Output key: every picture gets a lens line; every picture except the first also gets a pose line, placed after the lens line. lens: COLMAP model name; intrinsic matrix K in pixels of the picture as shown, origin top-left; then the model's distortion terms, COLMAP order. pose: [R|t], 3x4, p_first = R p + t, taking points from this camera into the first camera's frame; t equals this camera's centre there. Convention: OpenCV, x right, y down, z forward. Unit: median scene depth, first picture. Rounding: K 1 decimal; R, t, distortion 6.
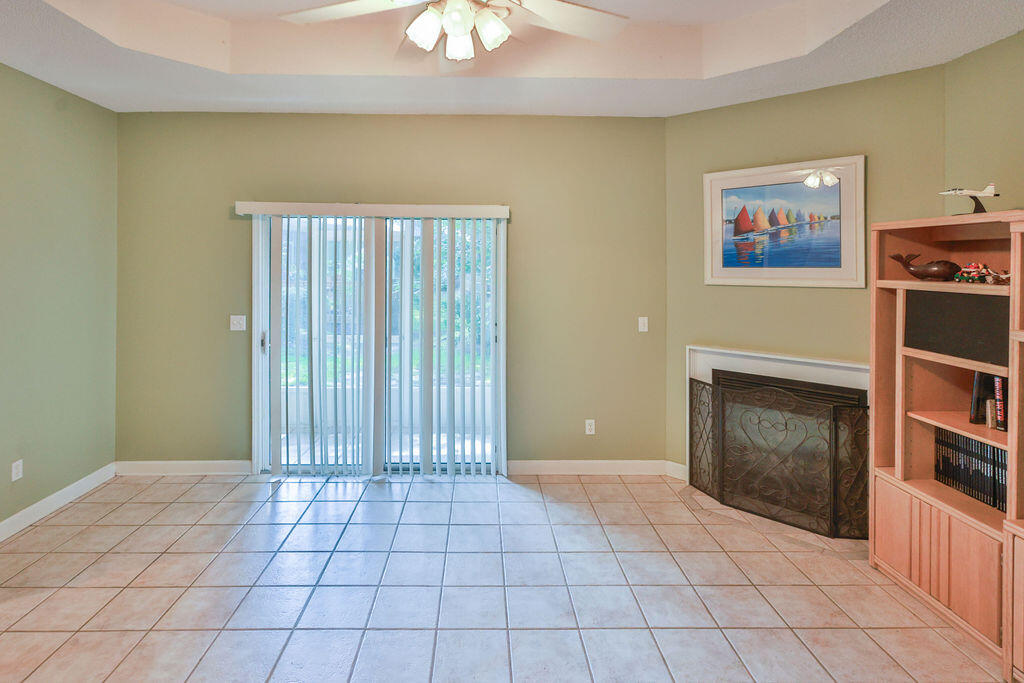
lens RADIAL K [[530.9, 0, 482.1], [0, 530.9, 262.0], [0, 0, 1]] dist [0.000604, 0.000536]
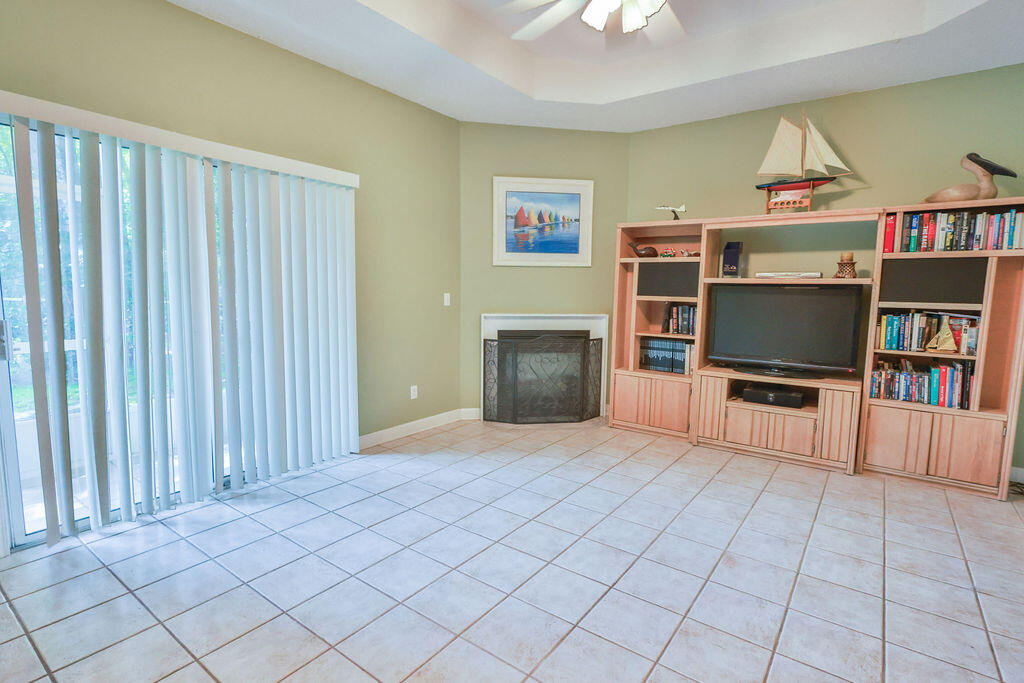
lens RADIAL K [[506.1, 0, 512.0], [0, 506.1, 341.5], [0, 0, 1]] dist [-0.003356, -0.000097]
pose [[0.601228, -0.078570, 0.795206, -0.582542], [-0.013141, 0.994048, 0.108151, 0.099714], [-0.798970, -0.075473, 0.596616, 0.239416]]
